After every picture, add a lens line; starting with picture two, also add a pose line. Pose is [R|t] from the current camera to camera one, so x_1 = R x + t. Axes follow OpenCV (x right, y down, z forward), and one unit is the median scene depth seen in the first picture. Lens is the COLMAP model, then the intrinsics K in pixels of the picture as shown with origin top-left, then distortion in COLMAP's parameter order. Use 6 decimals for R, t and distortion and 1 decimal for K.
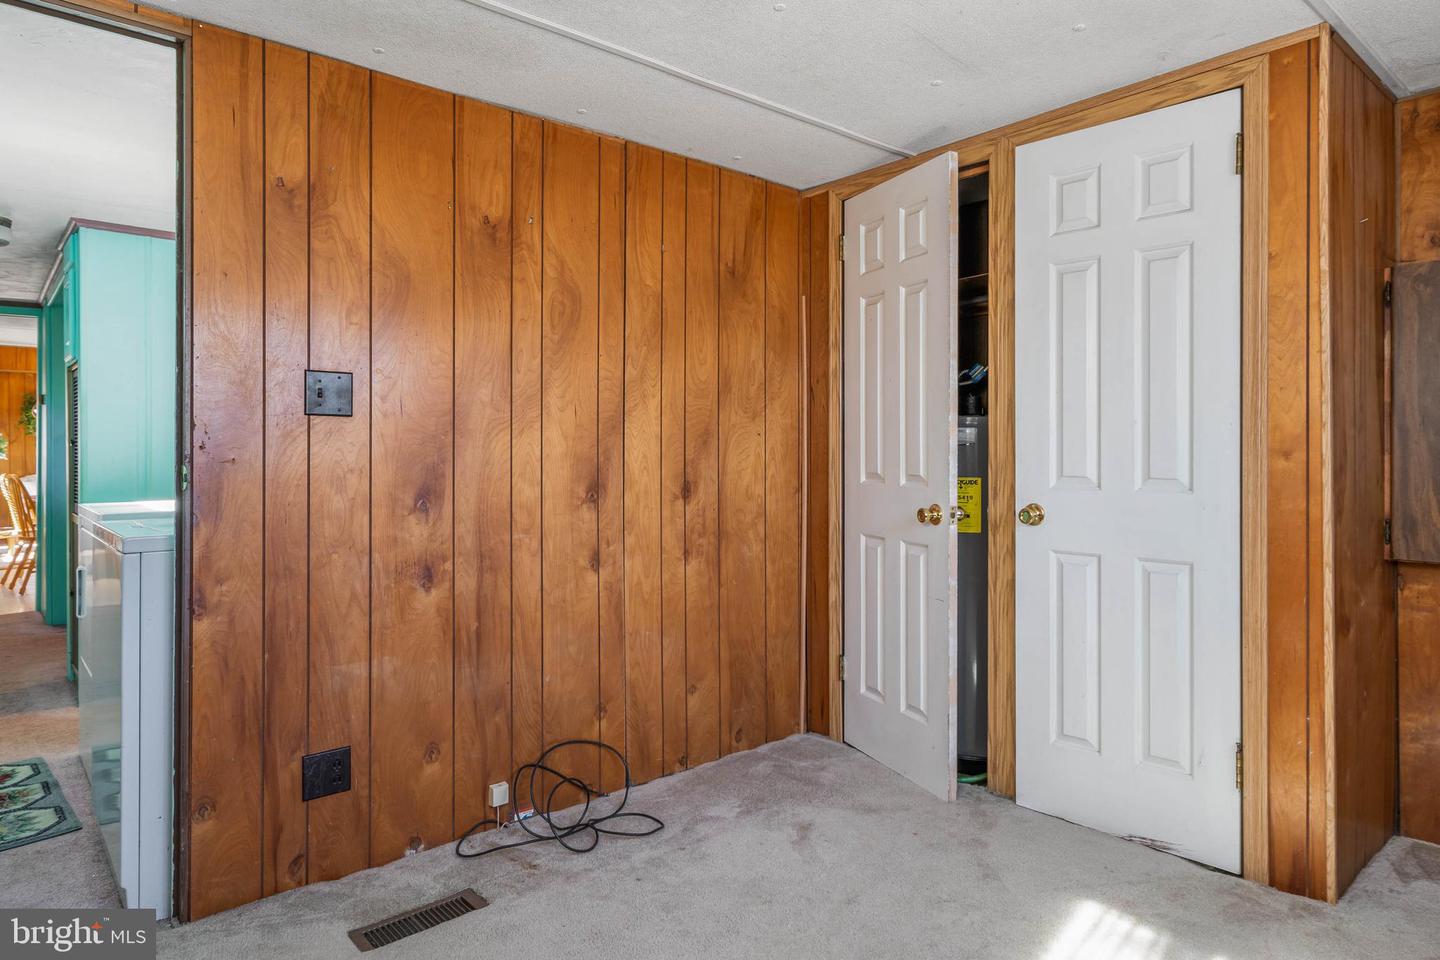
lens RADIAL K [[867.0, 0, 723.0], [0, 867.0, 467.4], [0, 0, 1]] dist [0.008023, 0.000197]
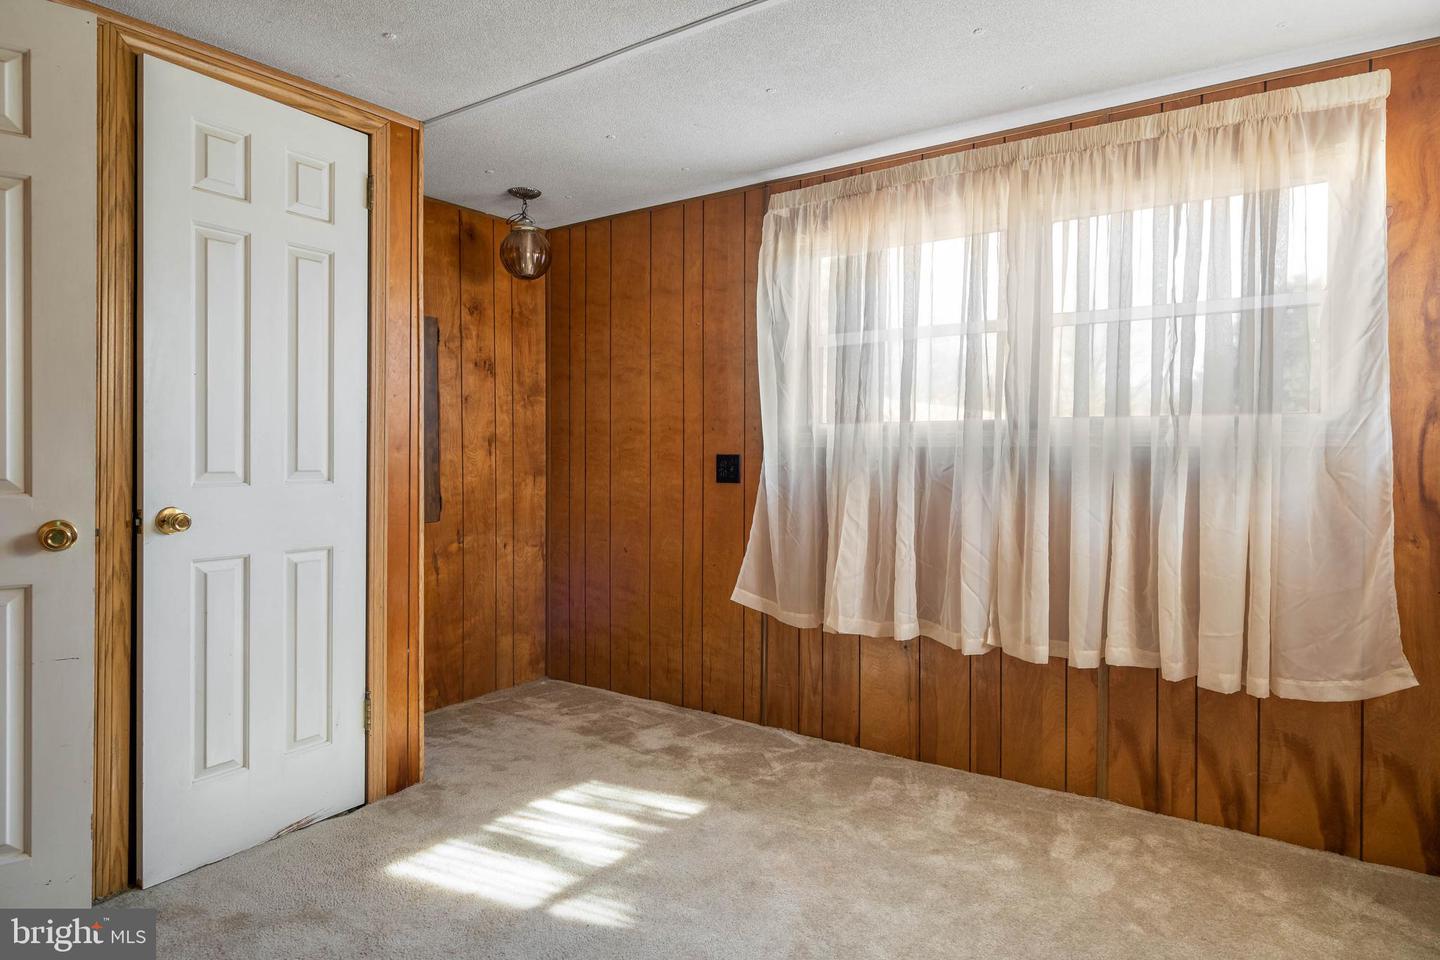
lens RADIAL K [[867.0, 0, 719.0], [0, 867.0, 473.9], [0, 0, 1]] dist [0.008023, 0.000197]
pose [[-0.257150, -0.029705, 0.965915, -0.662832], [0.007882, 0.999430, 0.032834, -0.014587], [-0.966339, 0.016056, -0.256770, 0.835315]]
